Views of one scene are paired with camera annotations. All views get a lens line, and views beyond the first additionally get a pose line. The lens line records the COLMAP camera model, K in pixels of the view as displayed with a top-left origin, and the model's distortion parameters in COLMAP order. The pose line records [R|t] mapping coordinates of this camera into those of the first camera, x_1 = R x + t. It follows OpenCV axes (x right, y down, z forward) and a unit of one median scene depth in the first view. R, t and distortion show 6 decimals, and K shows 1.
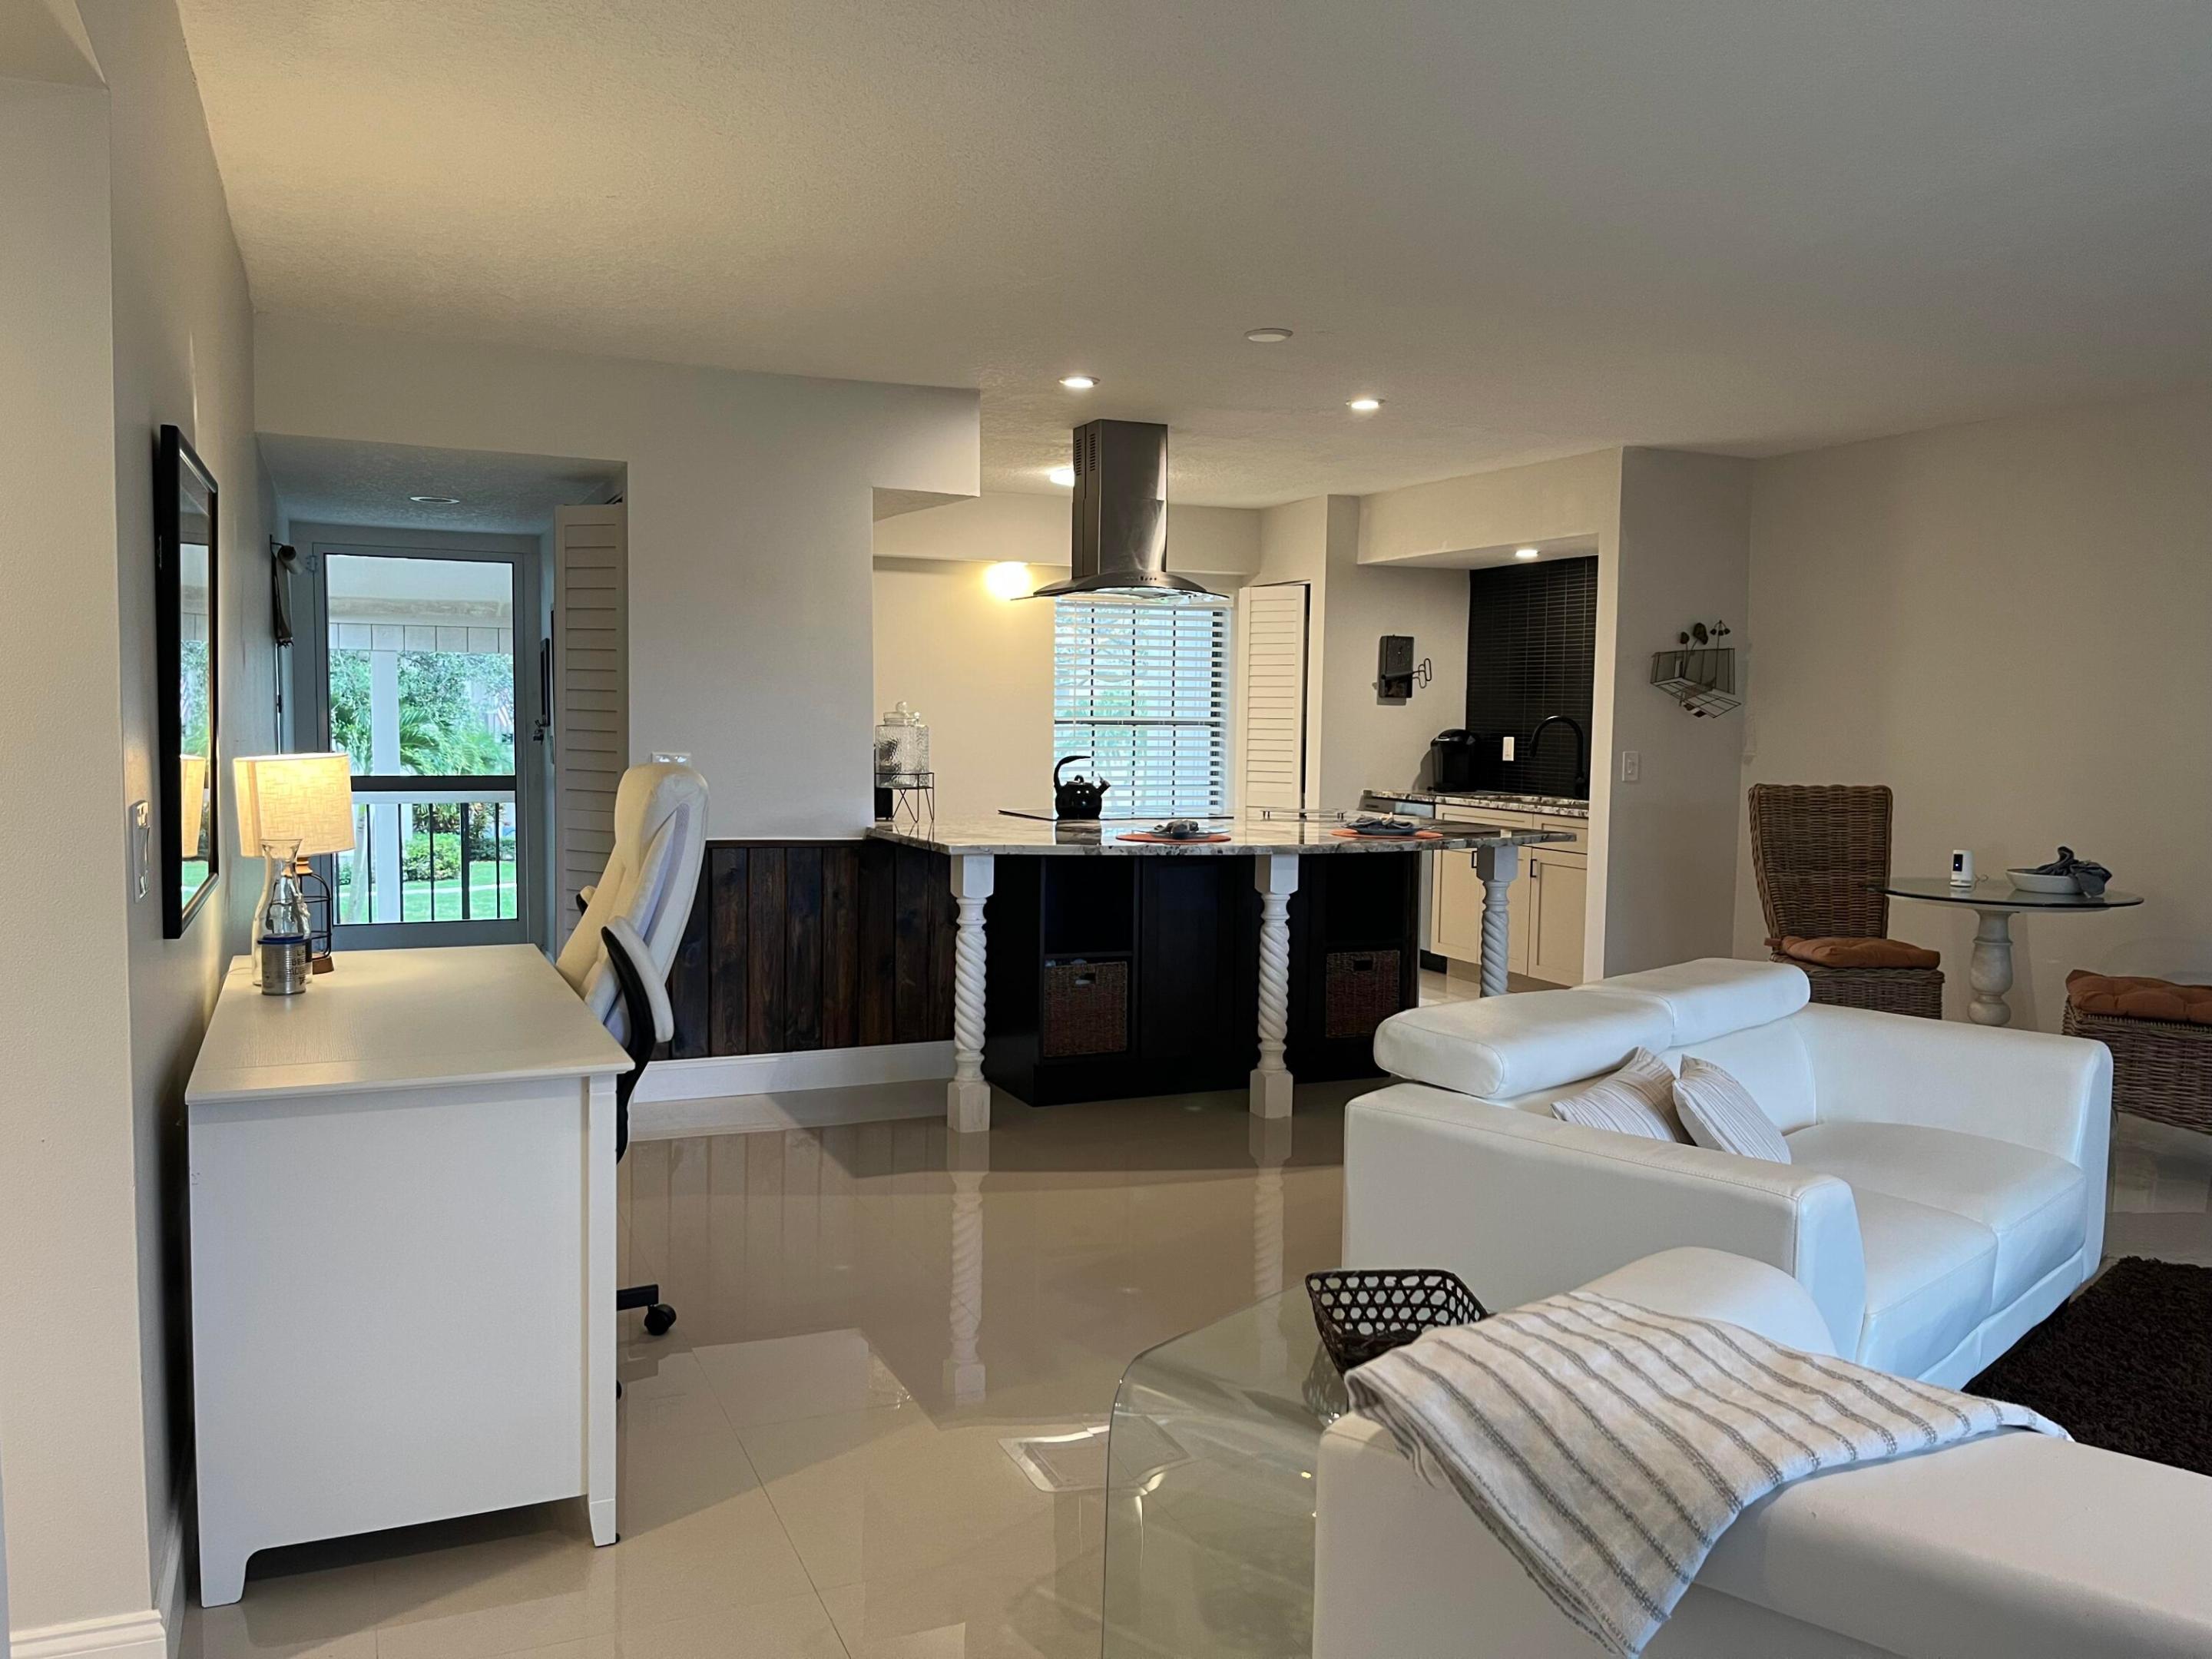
lens RADIAL K [[1708.5, 0, 1104.9], [0, 1708.5, 830.2], [0, 0, 1]] dist [0.029014, -0.021471]
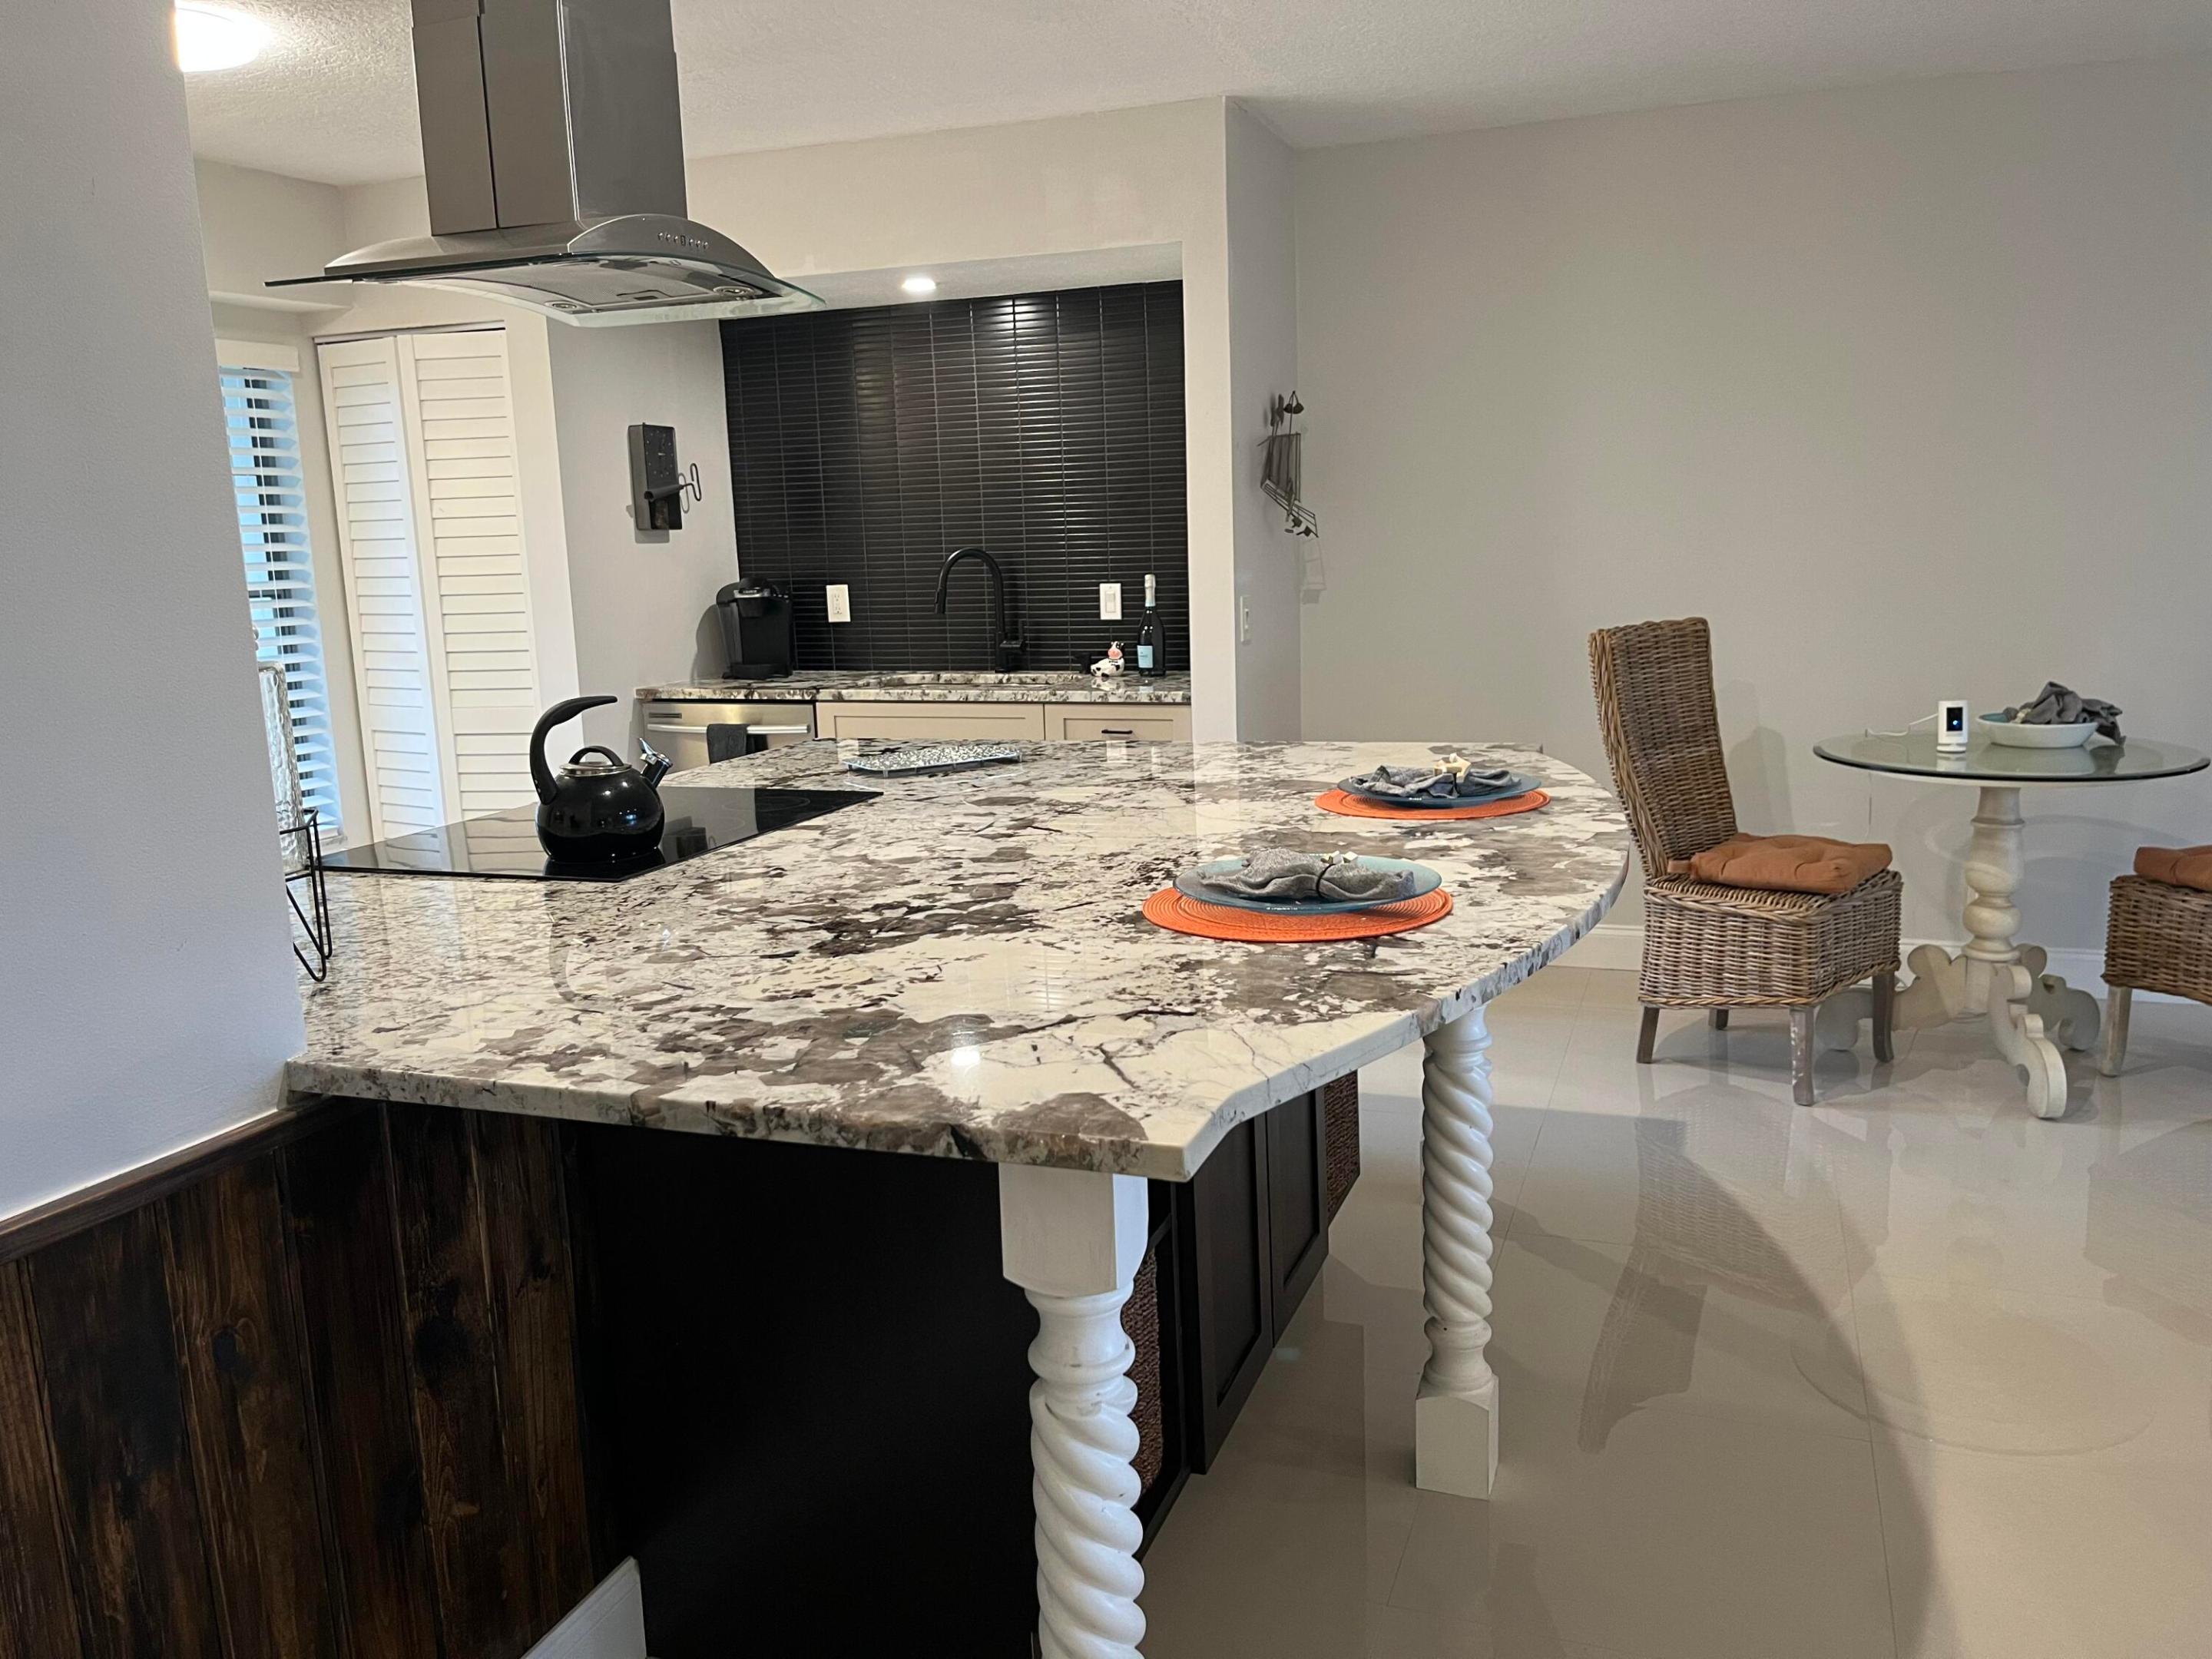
lens RADIAL K [[1708.5, 0, 1158.2], [0, 1708.5, 791.3], [0, 0, 1]] dist [0.029014, -0.021471]
pose [[0.686684, -0.148443, 0.711638, -0.162981], [0.094110, 0.988844, 0.115457, -0.043710], [-0.720838, -0.012310, 0.692994, 0.501601]]
